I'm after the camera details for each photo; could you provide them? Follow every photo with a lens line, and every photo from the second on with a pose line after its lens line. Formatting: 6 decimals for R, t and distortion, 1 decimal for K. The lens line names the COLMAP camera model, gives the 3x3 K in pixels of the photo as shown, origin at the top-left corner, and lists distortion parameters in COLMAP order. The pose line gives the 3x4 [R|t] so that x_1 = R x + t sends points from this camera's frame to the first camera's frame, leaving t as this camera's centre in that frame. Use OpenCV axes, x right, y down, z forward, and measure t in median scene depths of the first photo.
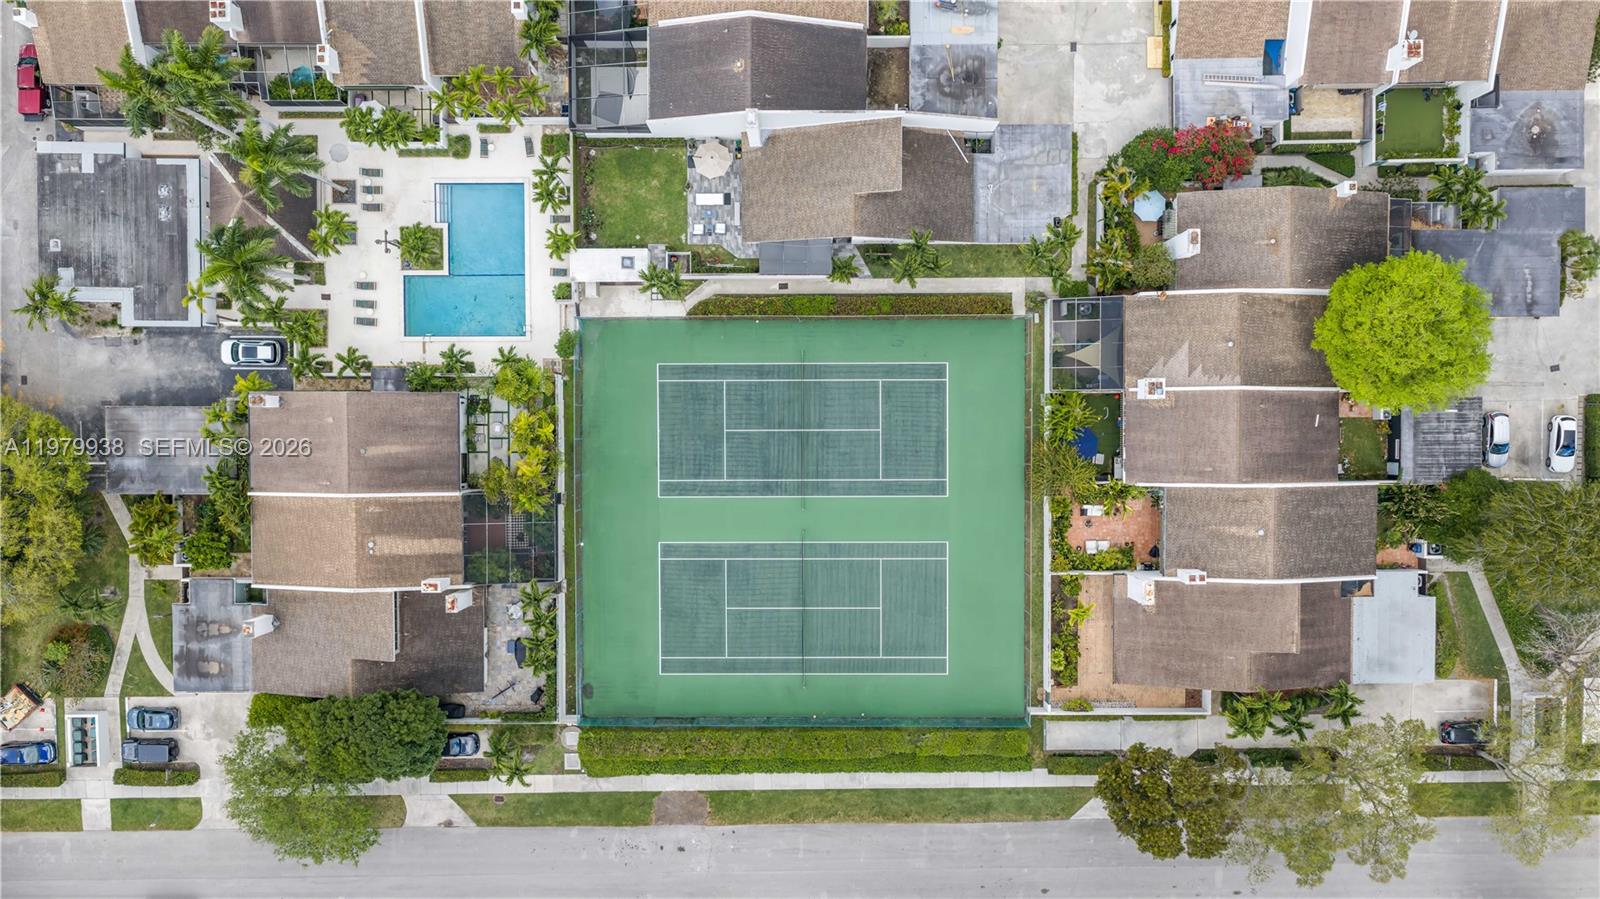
lens RADIAL K [[1248.2, 0, 792.0], [0, 1248.2, 455.2], [0, 0, 1]] dist [0.030198, -0.039418]
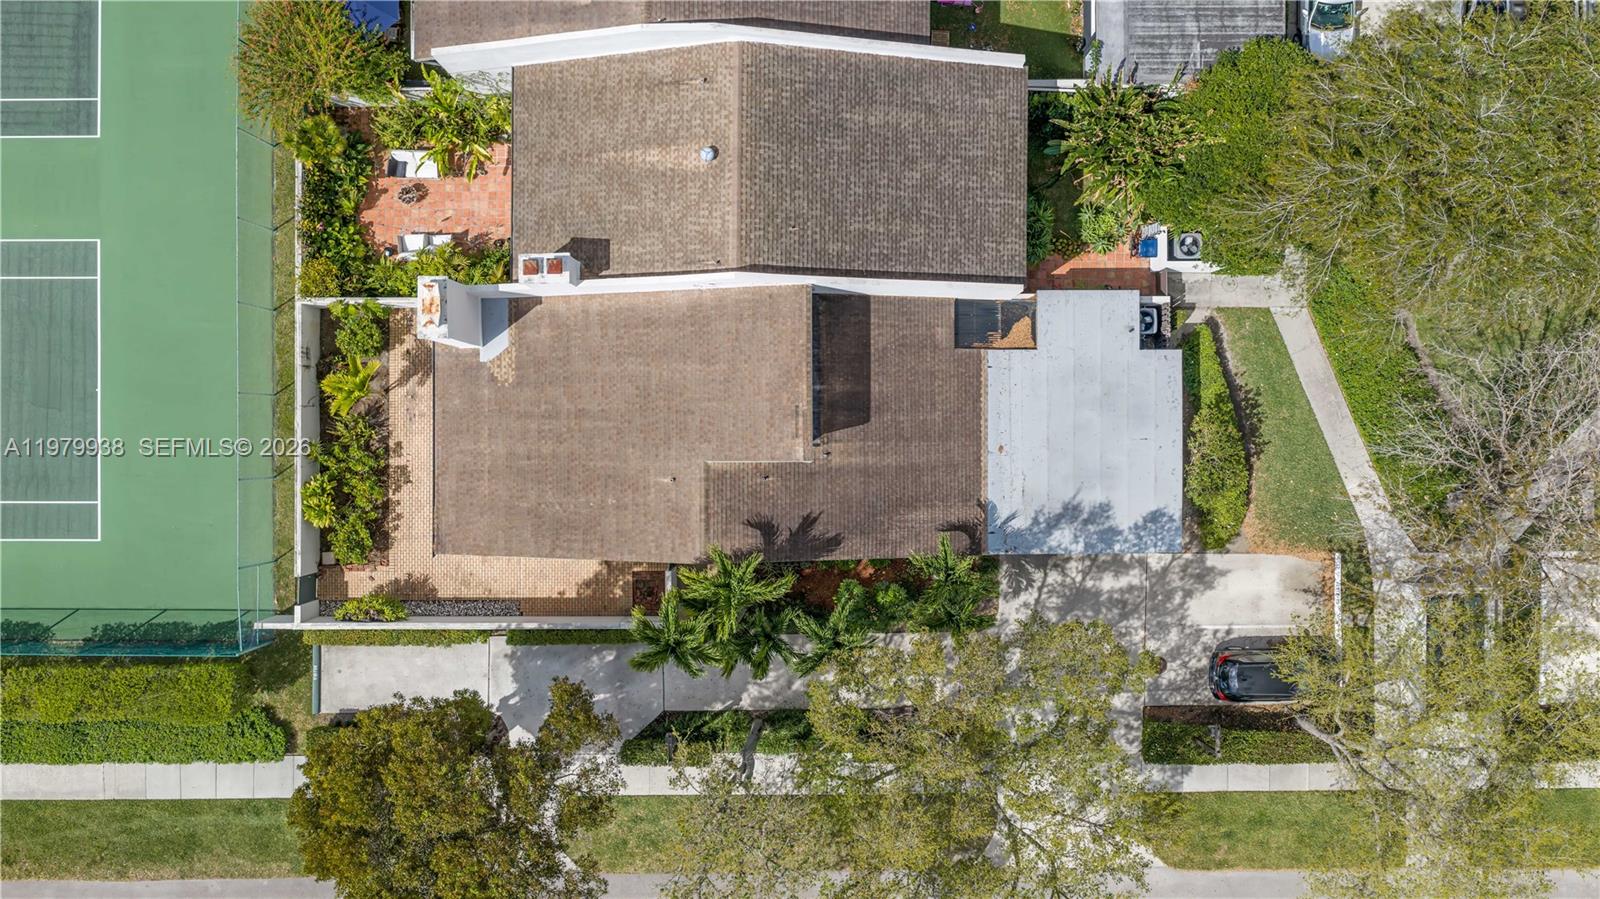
lens RADIAL K [[1248.2, 0, 798.3], [0, 1248.2, 413.9], [0, 0, 1]] dist [0.030198, -0.039418]
pose [[0.999949, 0.002542, -0.009755, 0.385332], [-0.002885, 0.999373, -0.035300, 0.149374], [0.009659, 0.035327, 0.999329, 0.572390]]
